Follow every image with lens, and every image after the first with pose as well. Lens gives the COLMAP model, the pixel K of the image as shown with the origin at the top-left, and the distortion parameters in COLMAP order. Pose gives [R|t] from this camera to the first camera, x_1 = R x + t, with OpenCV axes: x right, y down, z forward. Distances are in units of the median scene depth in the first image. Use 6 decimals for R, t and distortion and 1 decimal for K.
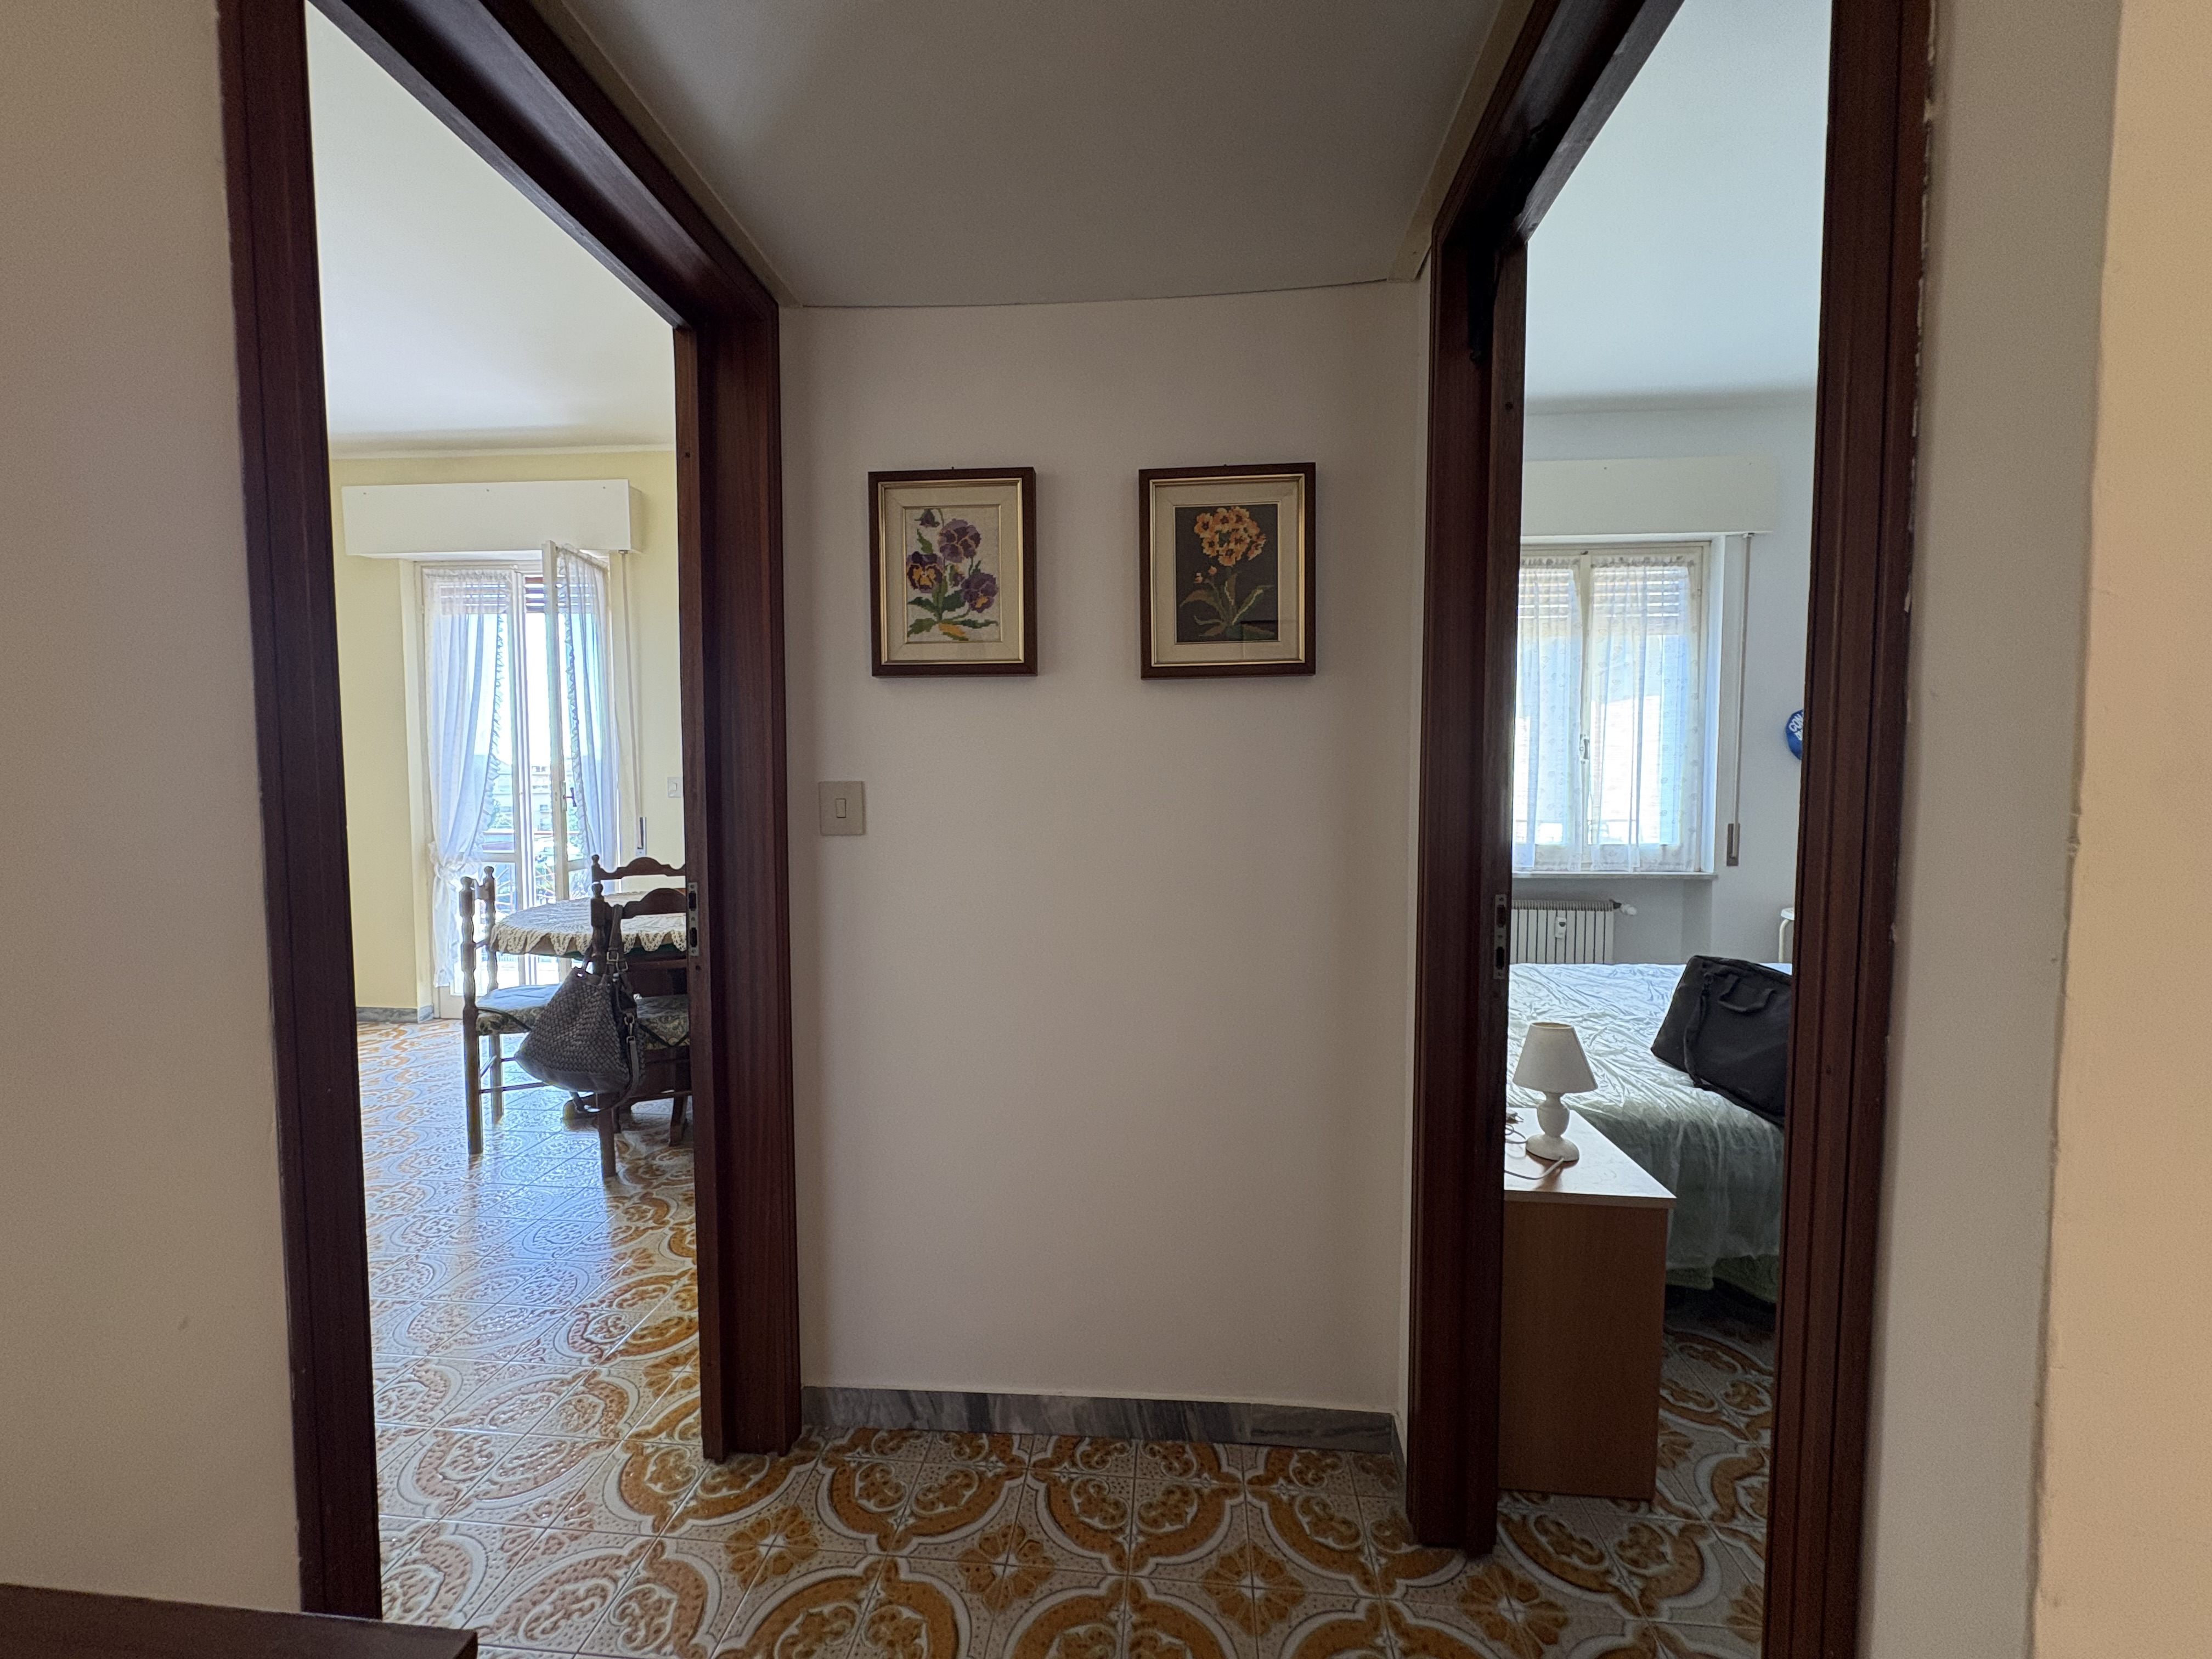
lens RADIAL K [[876.7, 0, 1105.7], [0, 876.7, 824.7], [0, 0, 1]] dist [0.001691, -0.000128]
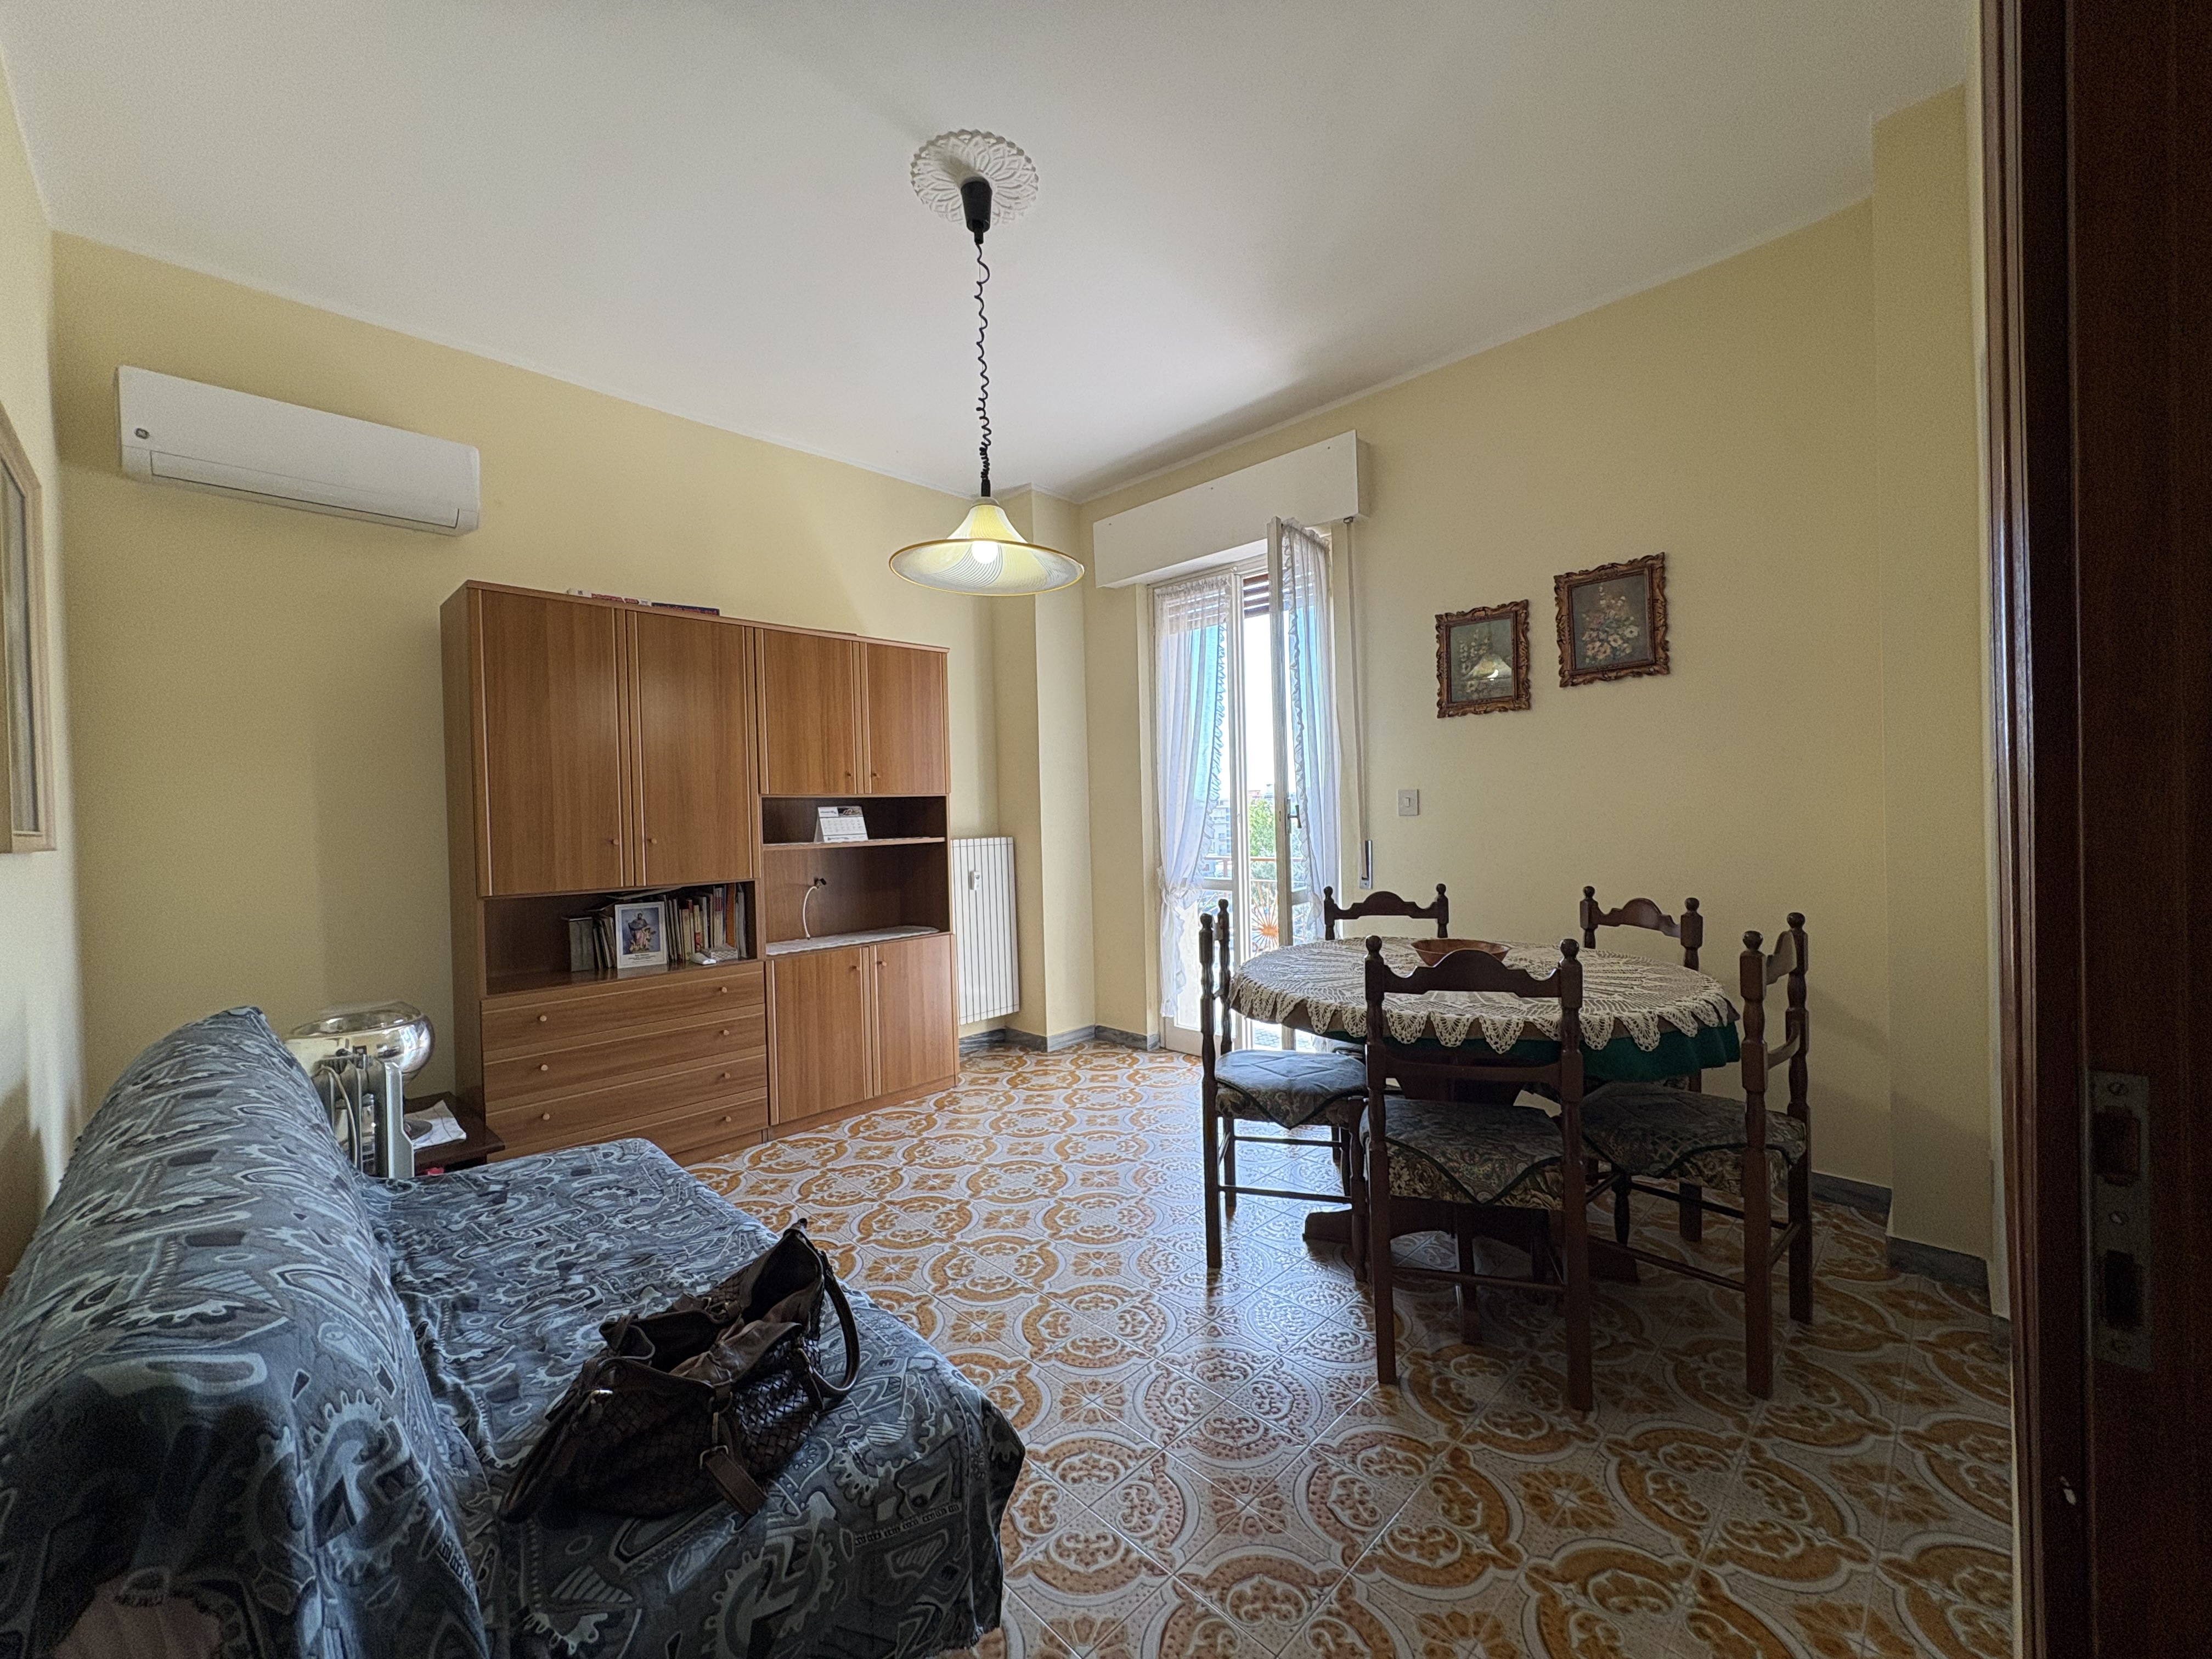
lens RADIAL K [[876.8, 0, 1106.0], [0, 876.8, 825.8], [0, 0, 1]] dist [-0.000592, 0.000173]
pose [[0.763639, -0.012163, -0.645529, -0.516600], [-0.008254, 0.999557, -0.028598, 0.007188], [0.645591, 0.027167, 0.763200, 0.606850]]
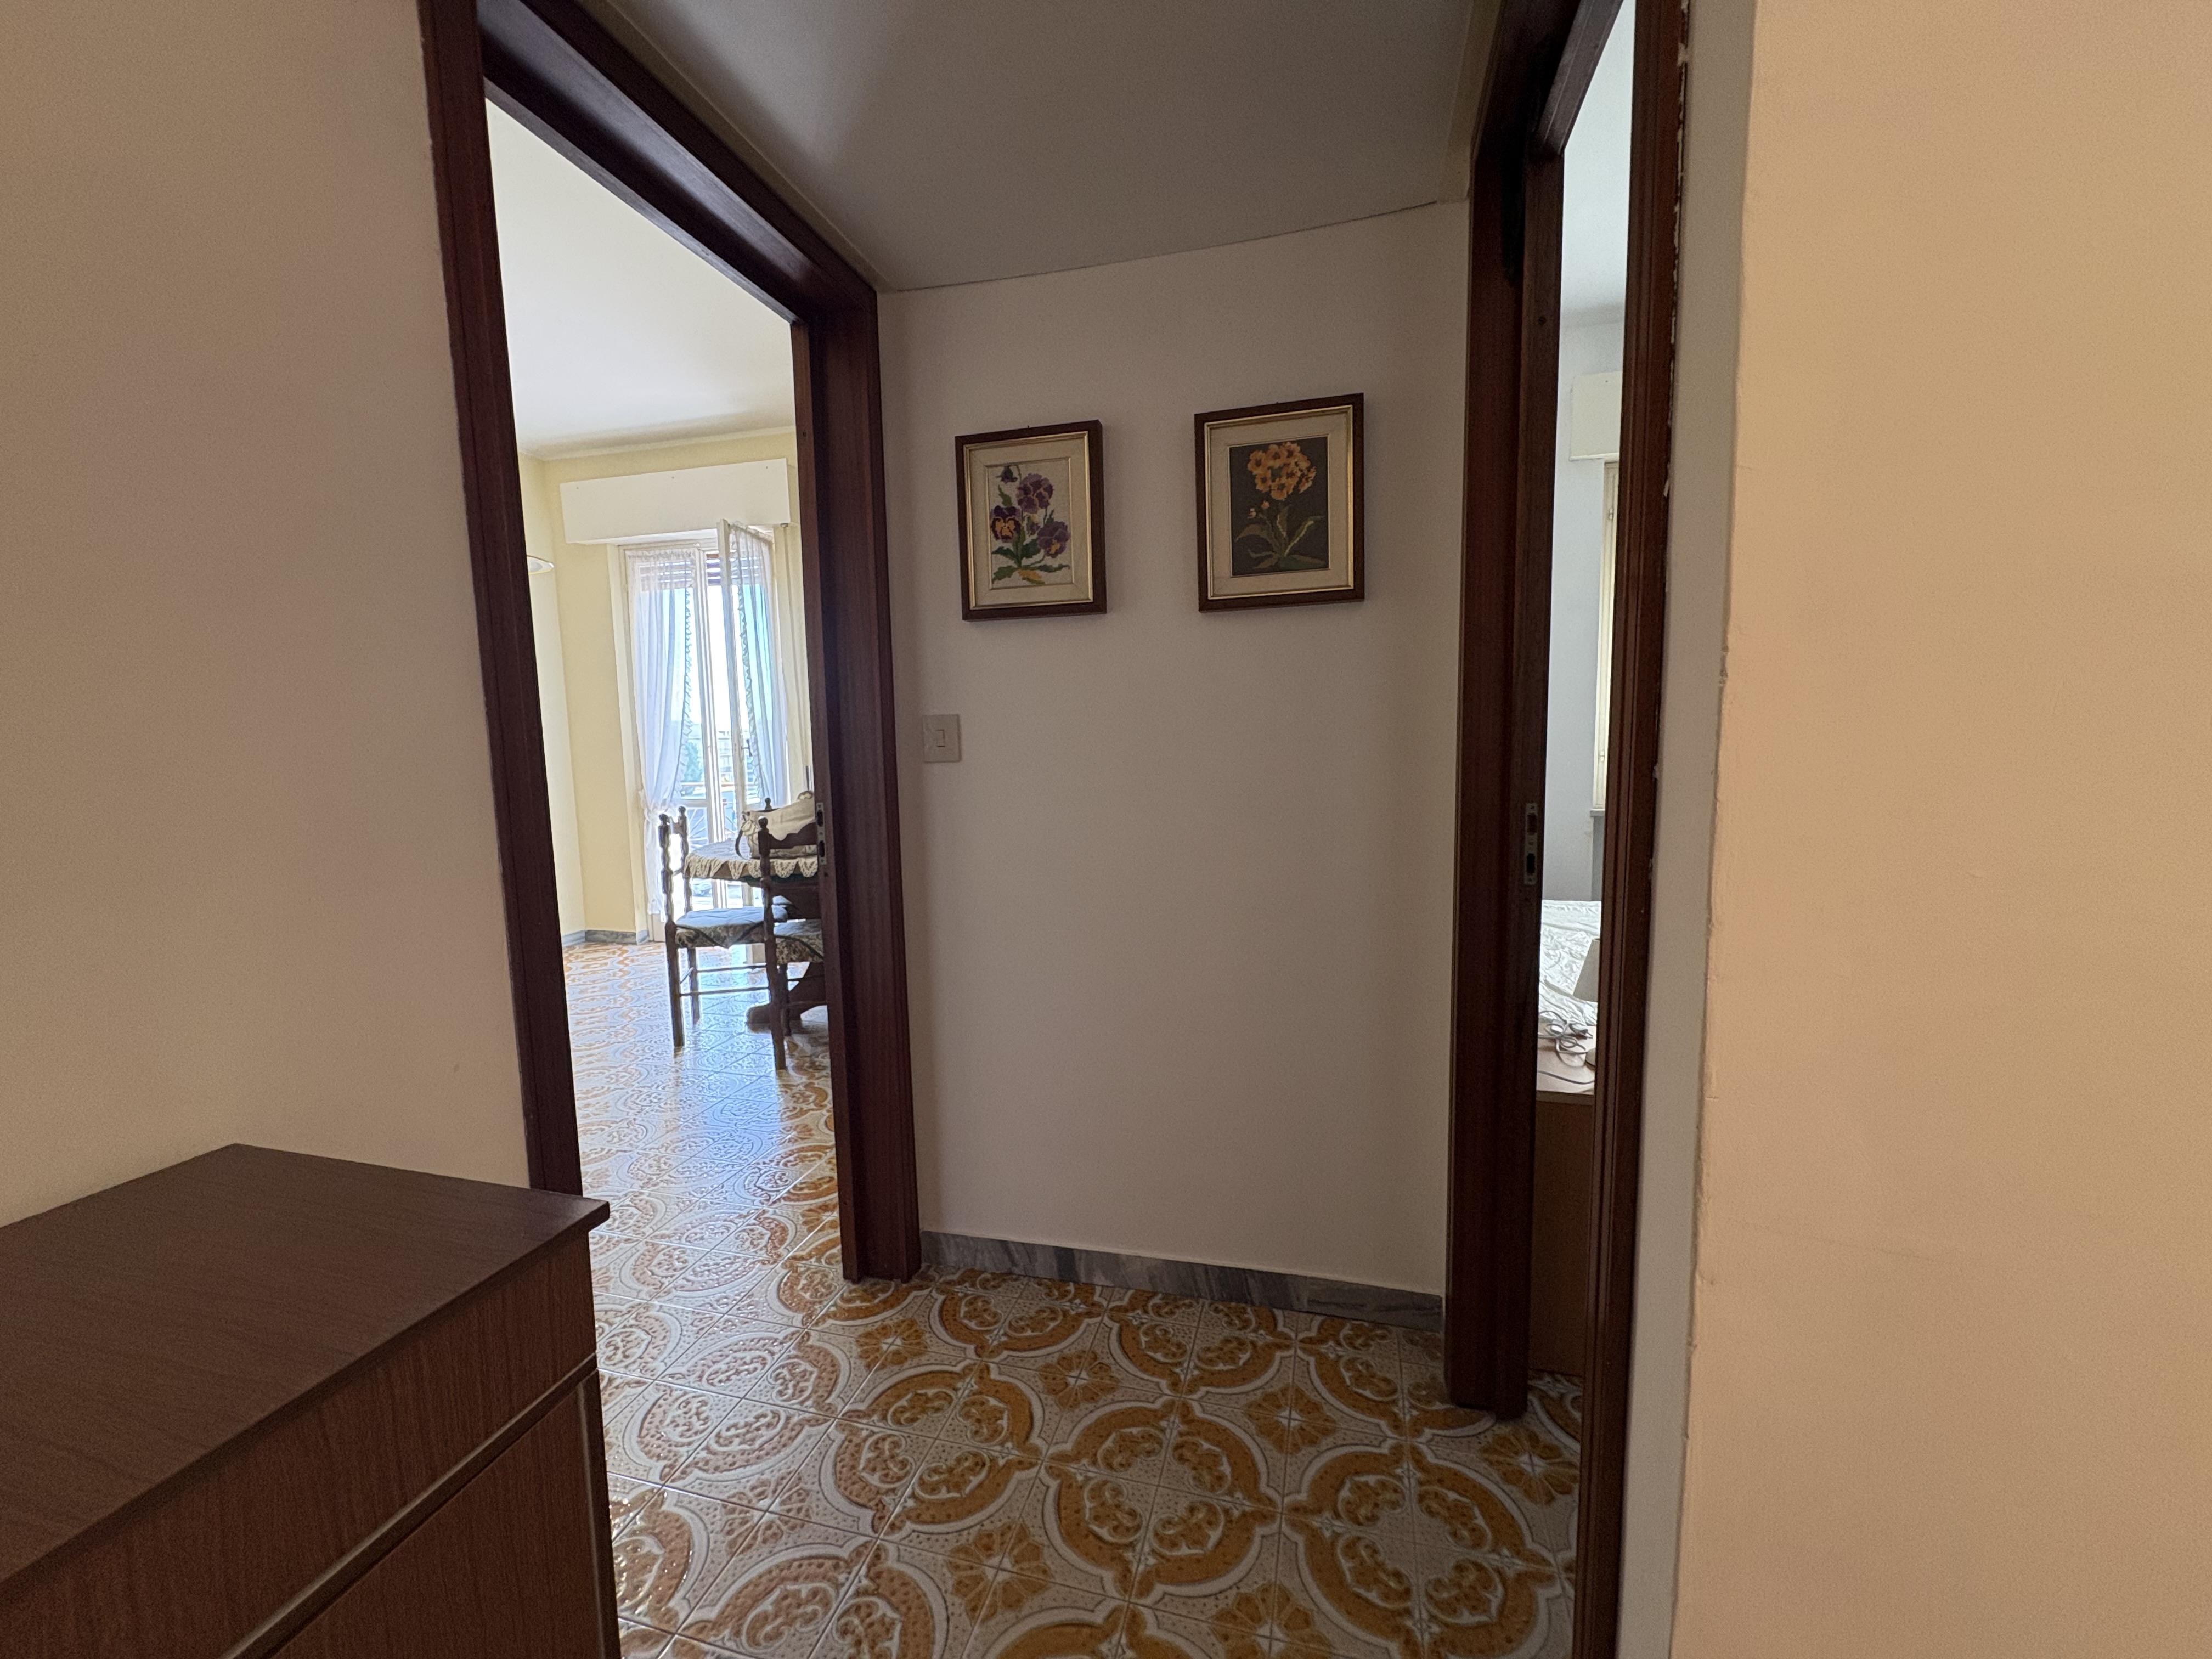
lens RADIAL K [[876.8, 0, 1106.0], [0, 876.8, 825.8], [0, 0, 1]] dist [-0.000592, 0.000173]
pose [[0.984343, -0.001835, -0.176253, 0.115473], [0.011091, 0.998609, 0.051544, 0.039437], [0.175913, -0.052692, 0.982994, -0.094630]]
